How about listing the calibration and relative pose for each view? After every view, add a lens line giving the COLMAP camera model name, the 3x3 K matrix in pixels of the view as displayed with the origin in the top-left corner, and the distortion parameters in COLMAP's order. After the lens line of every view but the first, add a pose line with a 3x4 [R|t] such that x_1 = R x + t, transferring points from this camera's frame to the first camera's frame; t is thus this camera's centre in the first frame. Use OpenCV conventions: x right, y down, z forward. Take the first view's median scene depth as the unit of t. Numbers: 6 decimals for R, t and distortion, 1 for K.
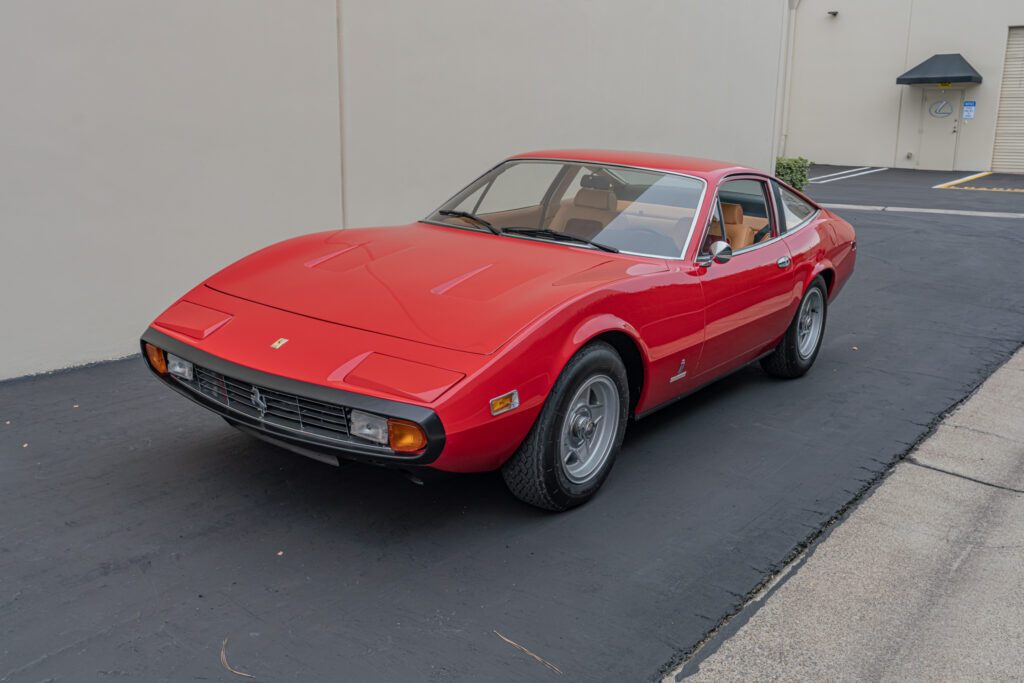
lens RADIAL K [[972.5, 0, 524.0], [0, 972.5, 324.9], [0, 0, 1]] dist [0.016654, 0.000000]
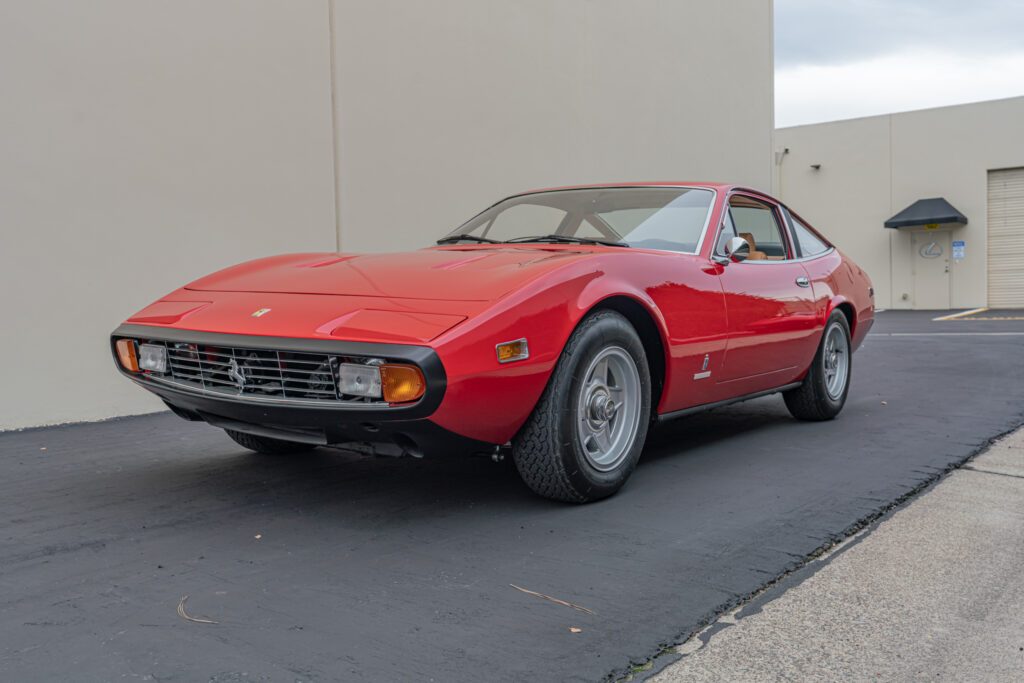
lens RADIAL K [[972.5, 0, 521.9], [0, 972.5, 314.6], [0, 0, 1]] dist [0.016654, 0.000000]
pose [[0.999190, -0.040218, -0.001686, -0.007540], [0.039262, 0.982965, -0.179551, 0.176611], [0.008878, 0.179339, 0.983747, 0.105796]]
